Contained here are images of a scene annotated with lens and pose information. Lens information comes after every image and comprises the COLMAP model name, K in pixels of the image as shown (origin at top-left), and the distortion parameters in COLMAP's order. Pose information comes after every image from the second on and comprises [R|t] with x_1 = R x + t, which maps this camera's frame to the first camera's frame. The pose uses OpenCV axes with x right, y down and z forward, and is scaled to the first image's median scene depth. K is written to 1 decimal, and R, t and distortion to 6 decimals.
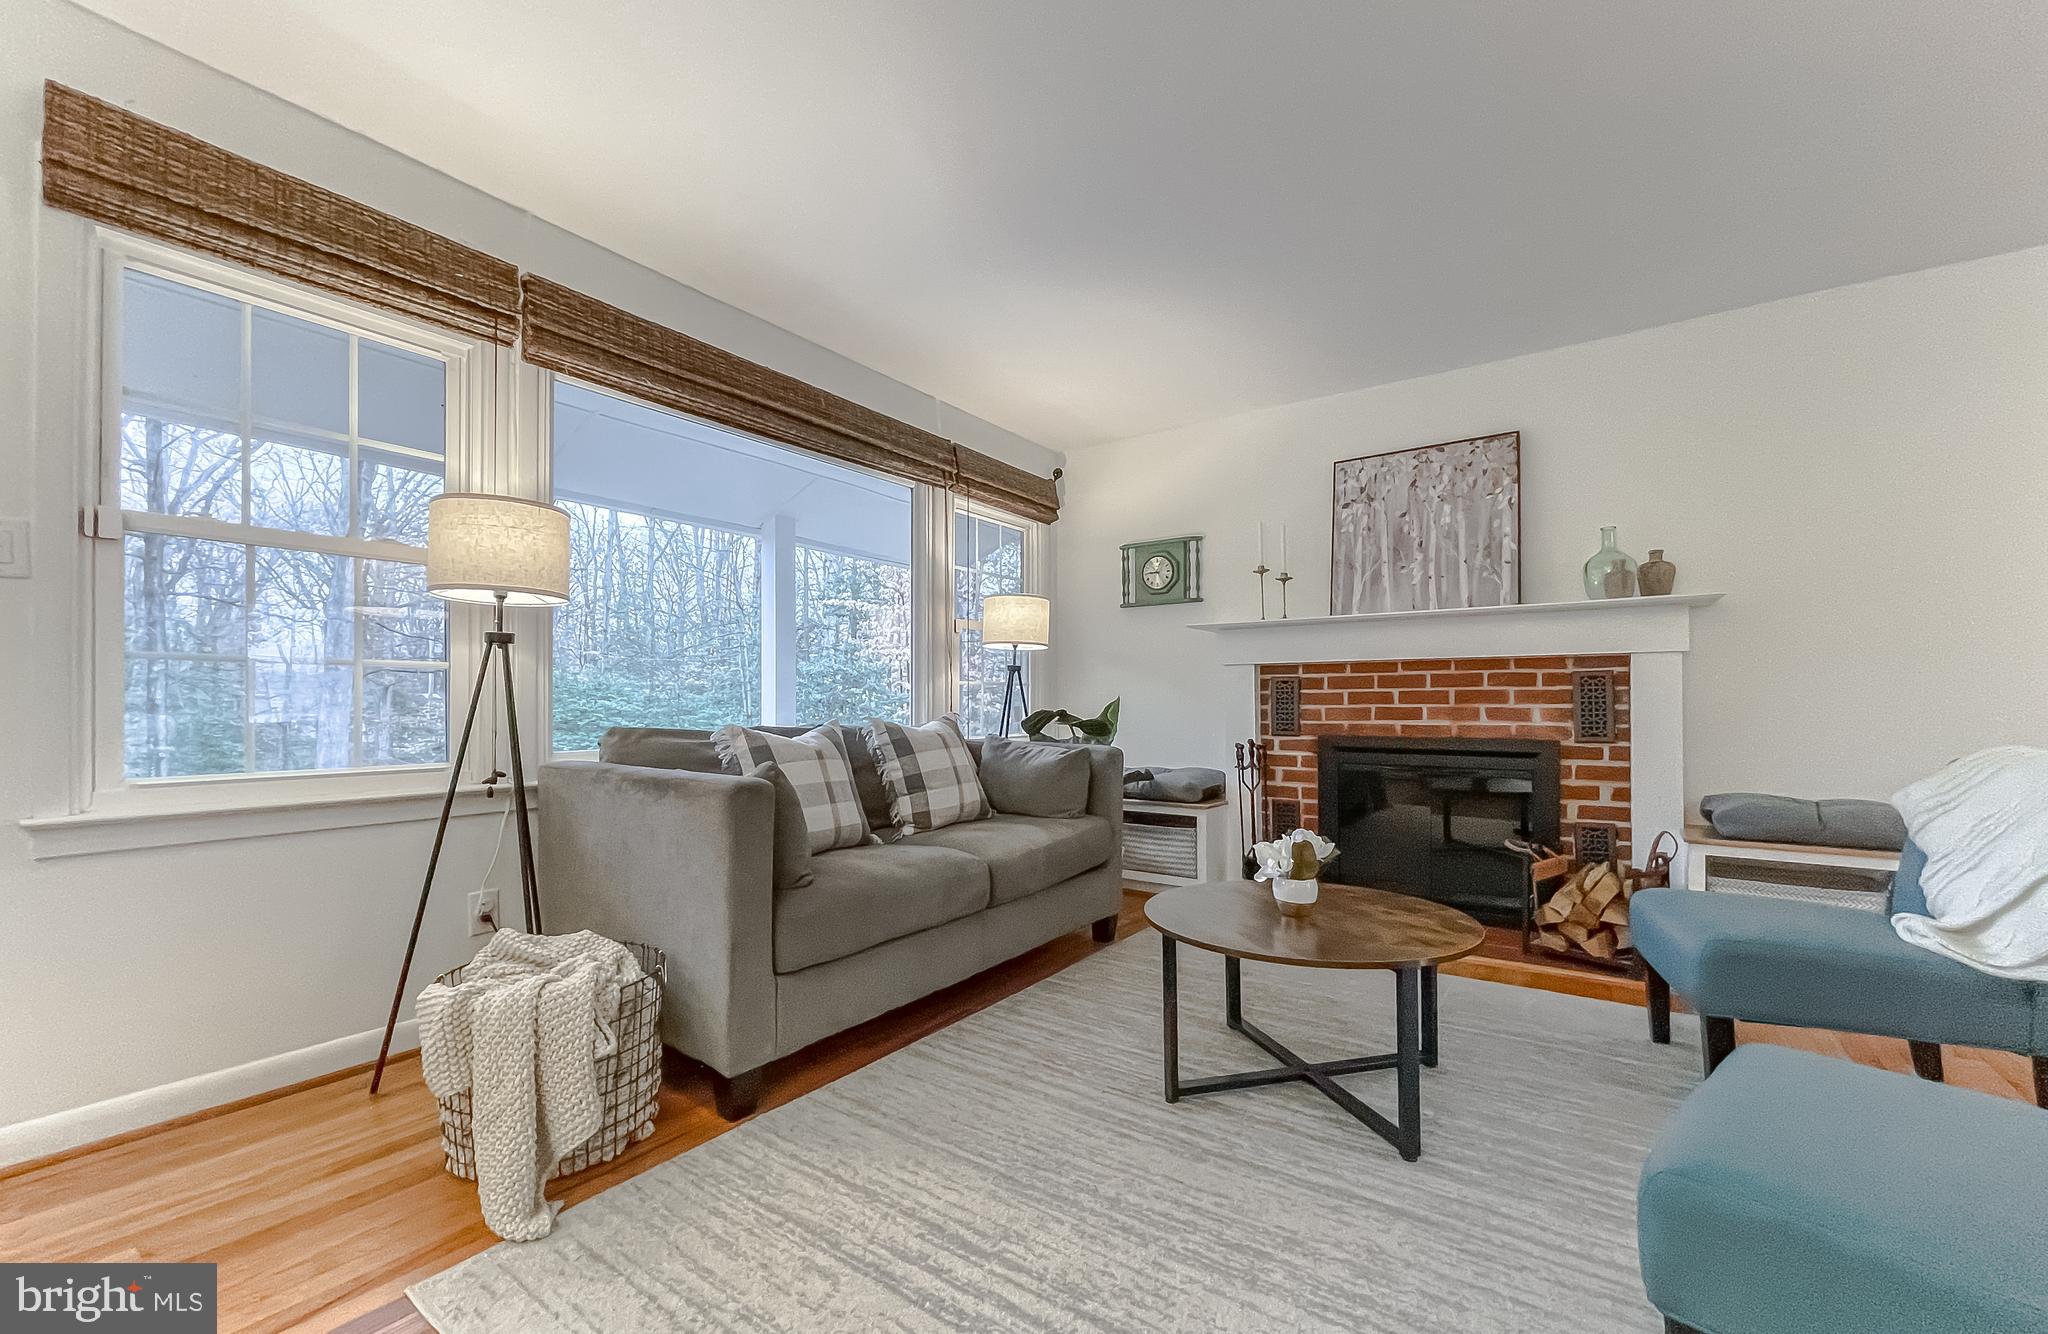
lens RADIAL K [[834.9, 0, 1018.3], [0, 834.9, 698.1], [0, 0, 1]] dist [-0.006435, 0.003825]
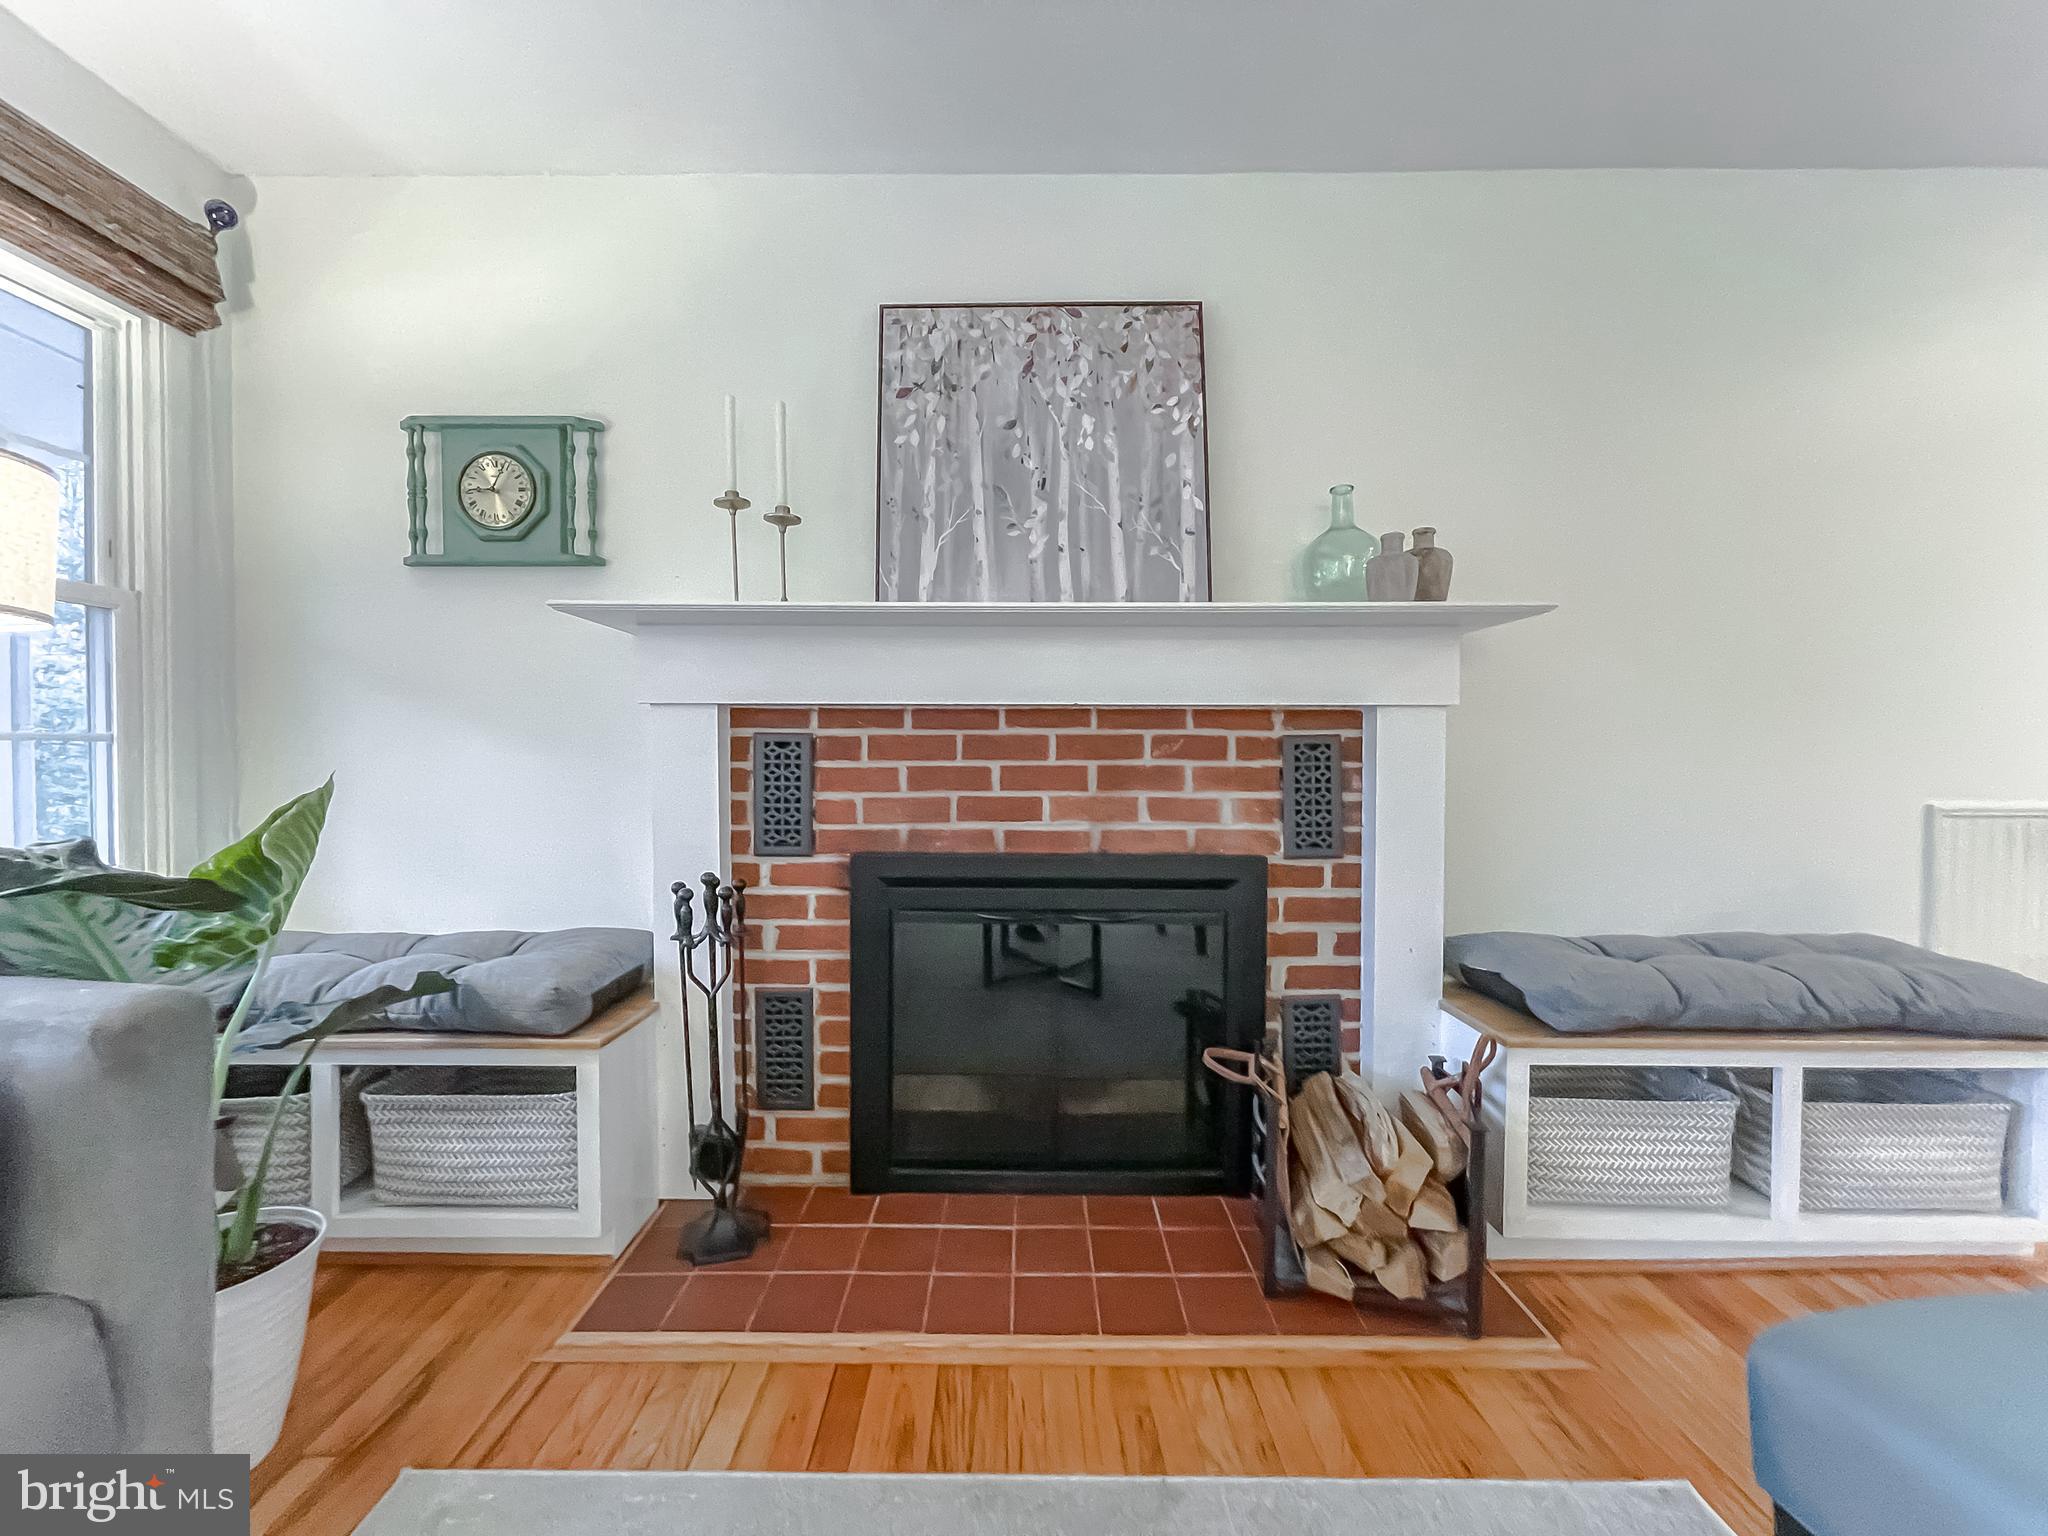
lens RADIAL K [[829.7, 0, 1024.2], [0, 829.7, 773.2], [0, 0, 1]] dist [-0.005295, -0.000703]
pose [[0.813728, -0.009518, 0.581168, 0.184733], [-0.008242, 0.999576, 0.027910, -0.020012], [-0.581188, -0.027501, 0.813305, 0.630124]]
